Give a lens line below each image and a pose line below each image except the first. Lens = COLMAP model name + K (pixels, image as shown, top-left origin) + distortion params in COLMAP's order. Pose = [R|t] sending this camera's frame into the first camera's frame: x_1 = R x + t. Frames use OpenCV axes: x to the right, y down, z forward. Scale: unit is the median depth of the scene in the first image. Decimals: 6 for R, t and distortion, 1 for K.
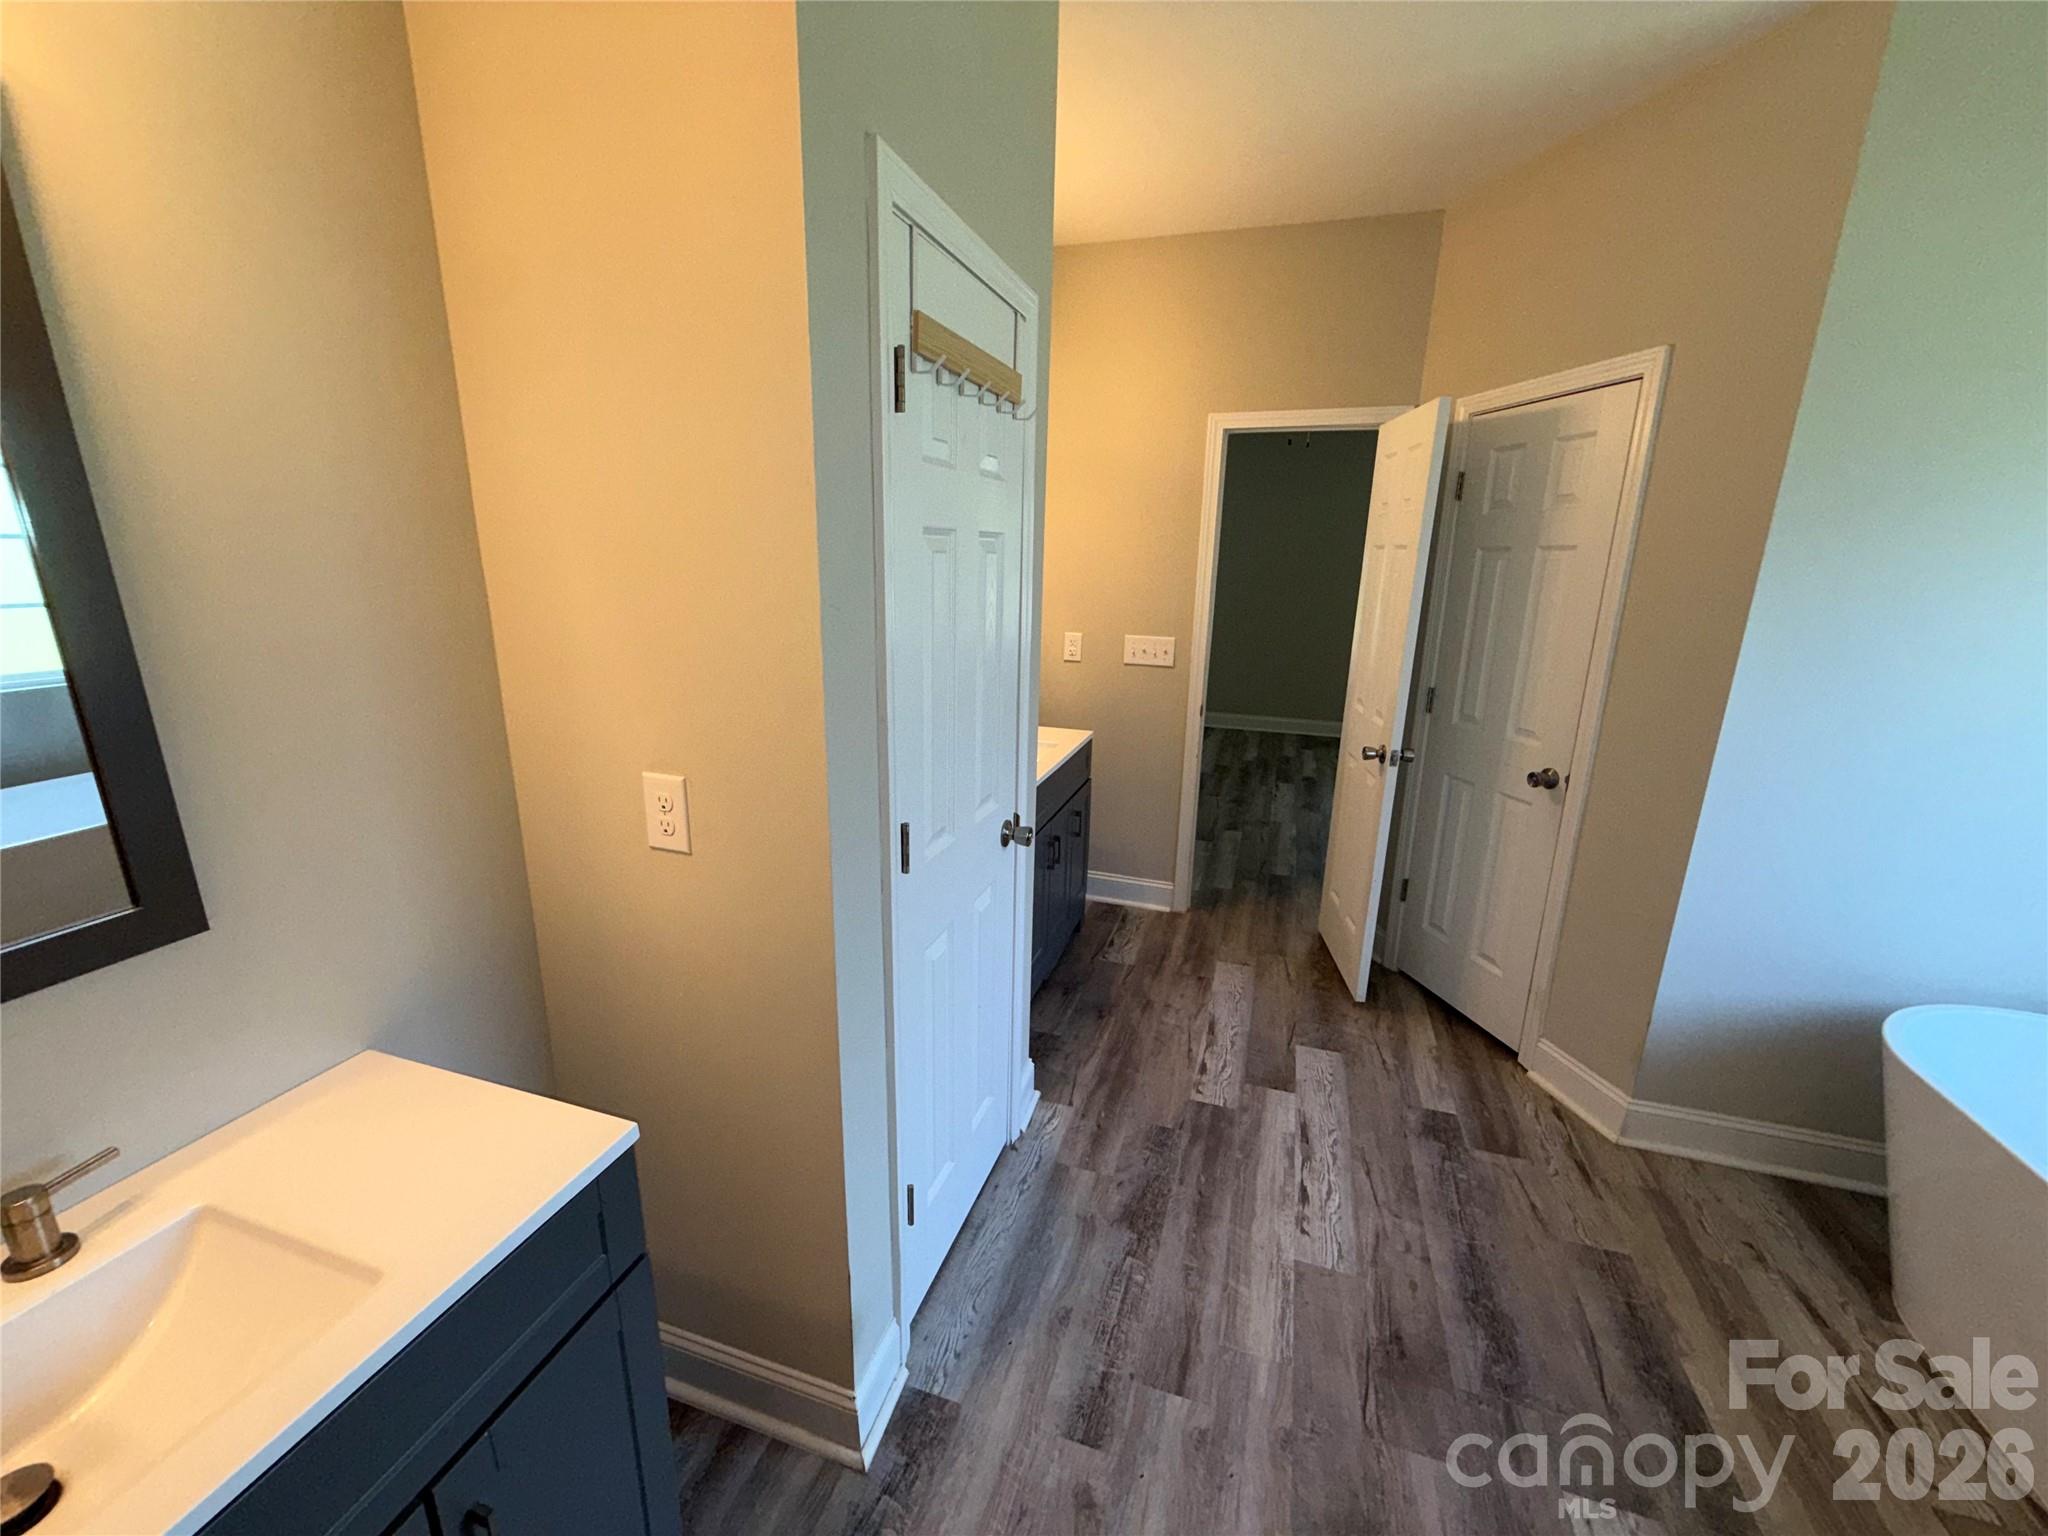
lens RADIAL K [[829.6, 0, 1022.6], [0, 829.6, 760.3], [0, 0, 1]] dist [0.013351, 0.000010]
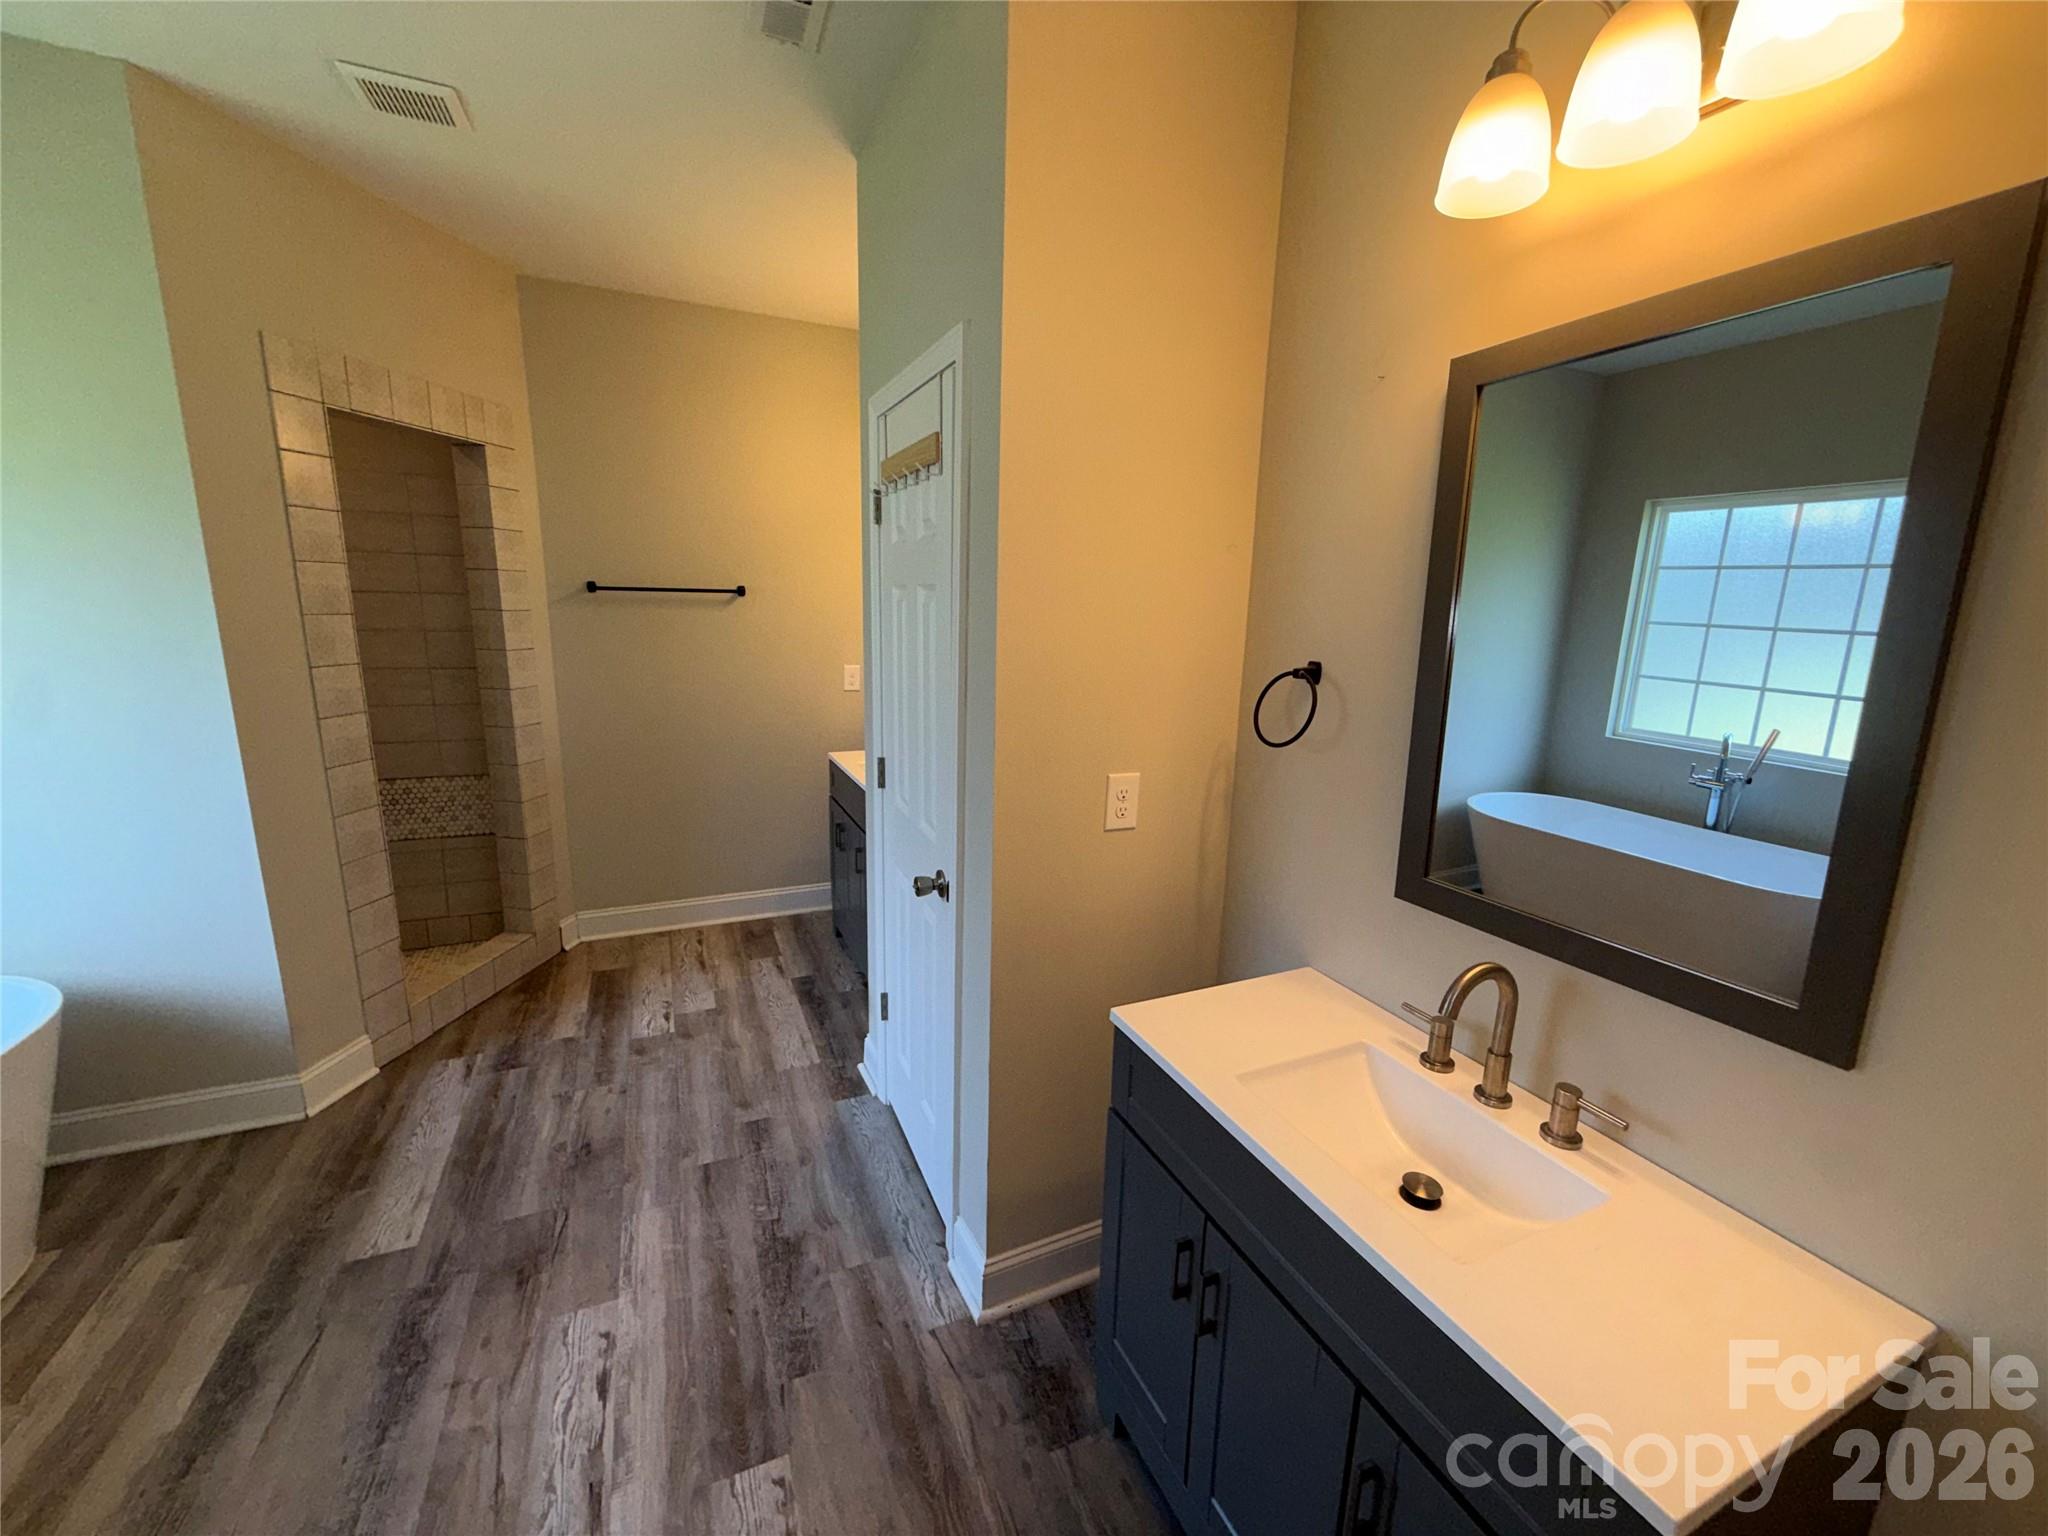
lens RADIAL K [[815.9, 0, 1018.6], [0, 815.9, 766.4], [0, 0, 1]] dist [-0.000540, -0.000137]
pose [[-0.740723, 0.091118, -0.665603, 0.522215], [-0.213607, 0.907401, 0.361933, -0.388738], [0.636947, 0.410269, -0.652669, 1.561202]]
